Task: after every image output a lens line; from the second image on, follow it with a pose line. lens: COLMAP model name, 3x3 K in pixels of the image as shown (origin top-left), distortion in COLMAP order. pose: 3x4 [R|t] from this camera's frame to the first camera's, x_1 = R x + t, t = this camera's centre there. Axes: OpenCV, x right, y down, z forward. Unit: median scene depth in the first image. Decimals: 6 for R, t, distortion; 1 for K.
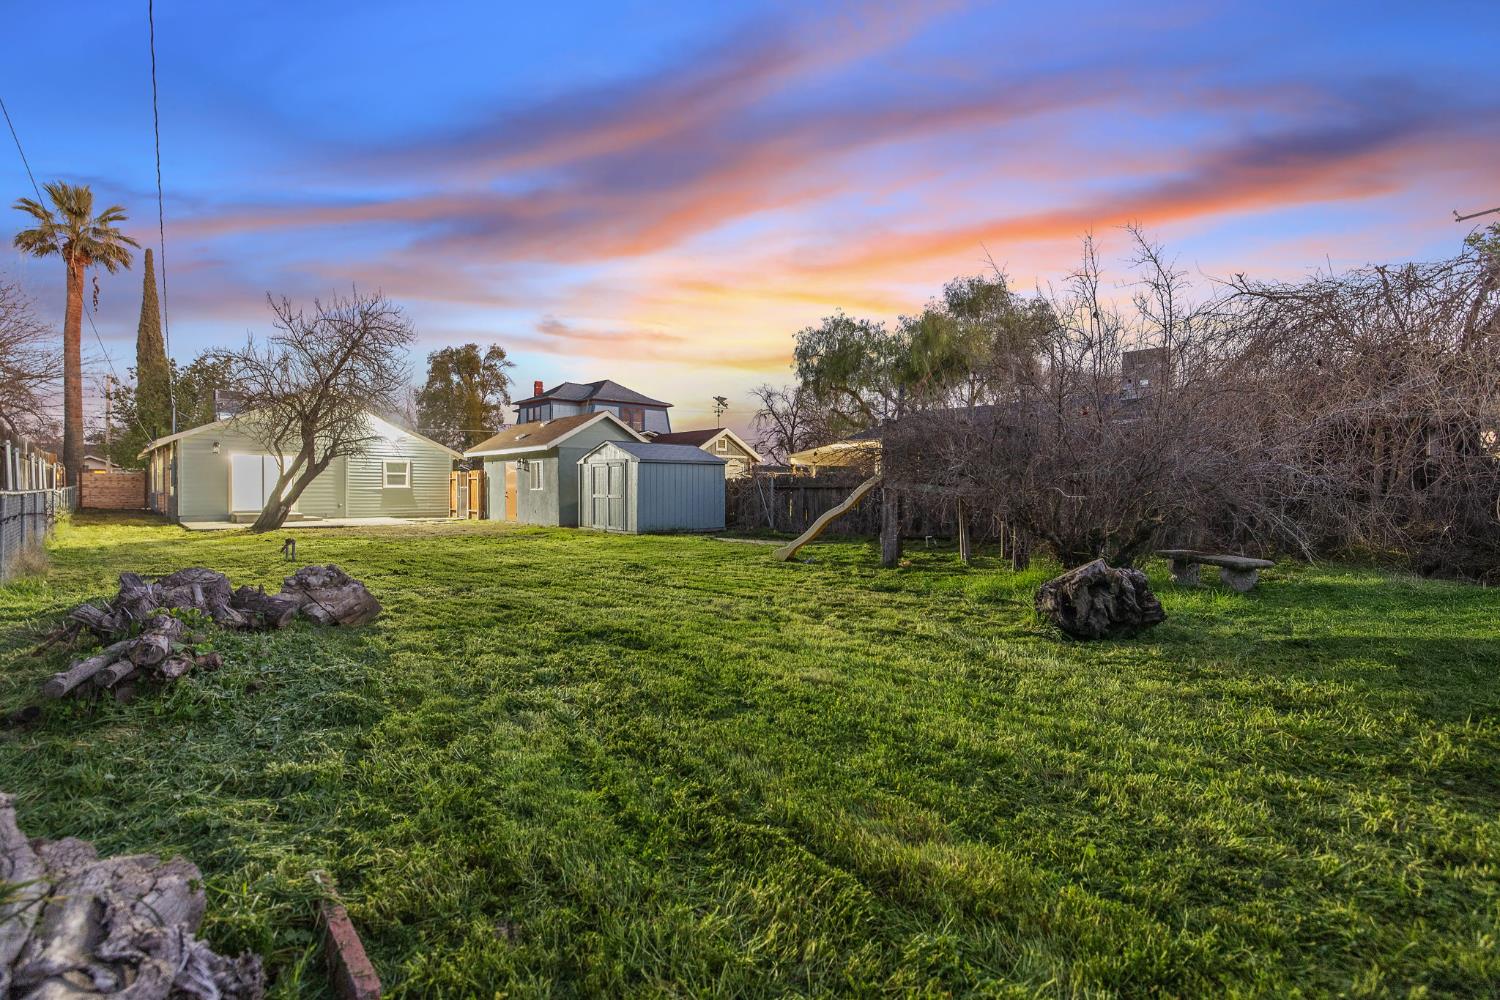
lens RADIAL K [[773.2, 0, 748.5], [0, 773.2, 483.6], [0, 0, 1]] dist [-0.010385, -0.000413]
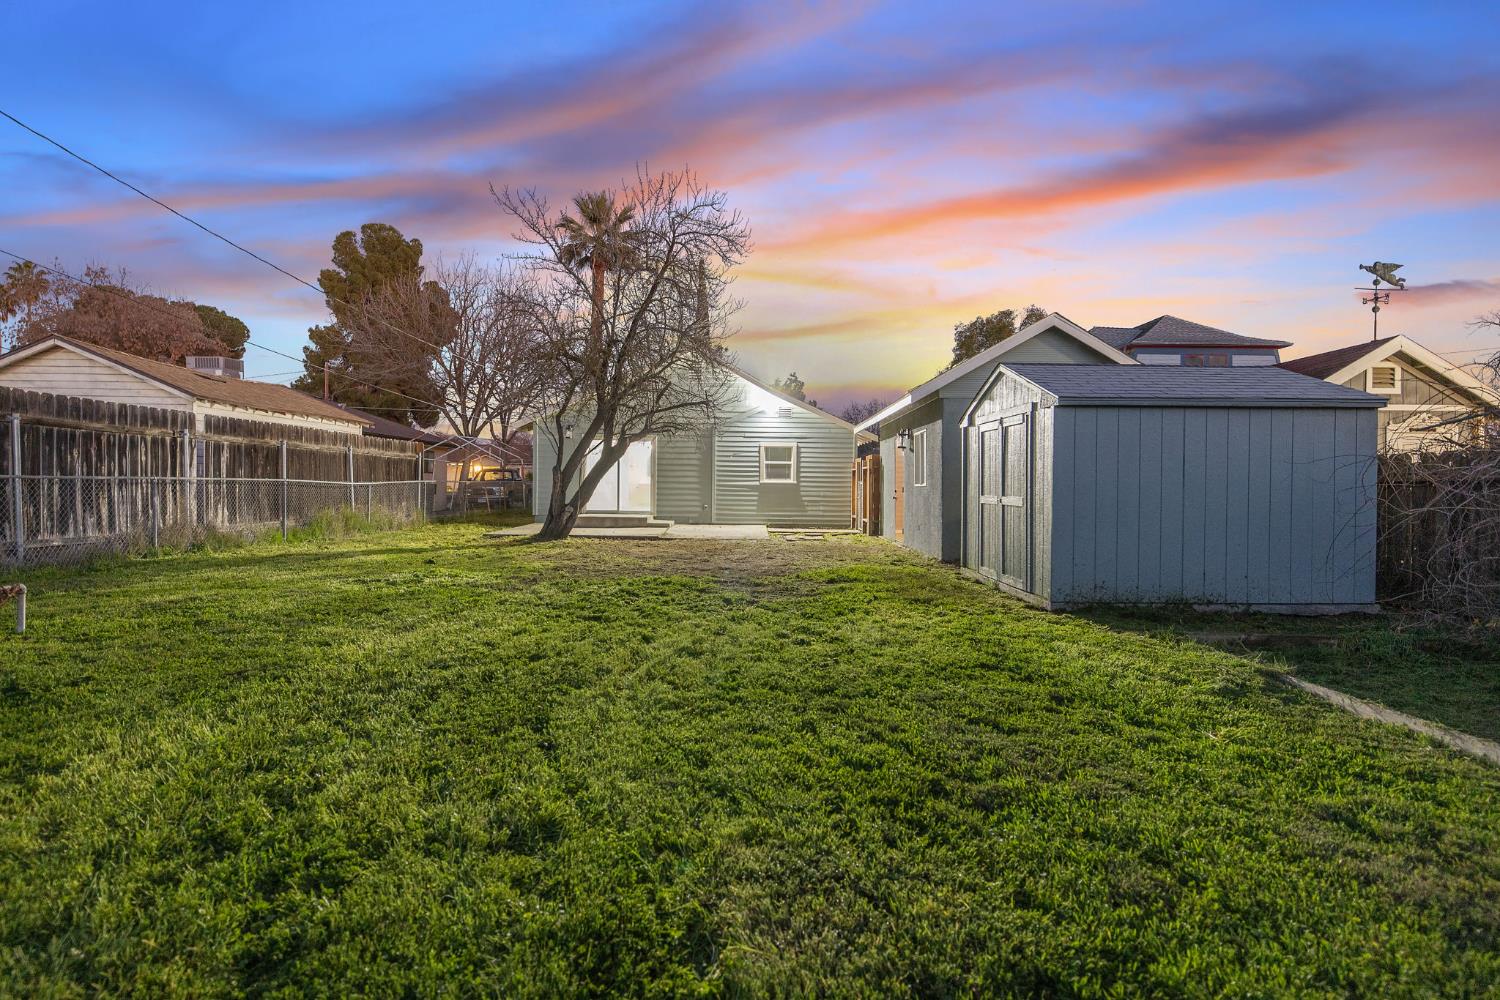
lens RADIAL K [[773.2, 0, 748.5], [0, 773.2, 483.6], [0, 0, 1]] dist [-0.010385, -0.000413]
pose [[0.728714, 0.004222, -0.684805, -0.001972], [-0.006430, 0.999979, -0.000677, 0.006513], [0.684788, 0.004897, 0.728726, 0.481636]]
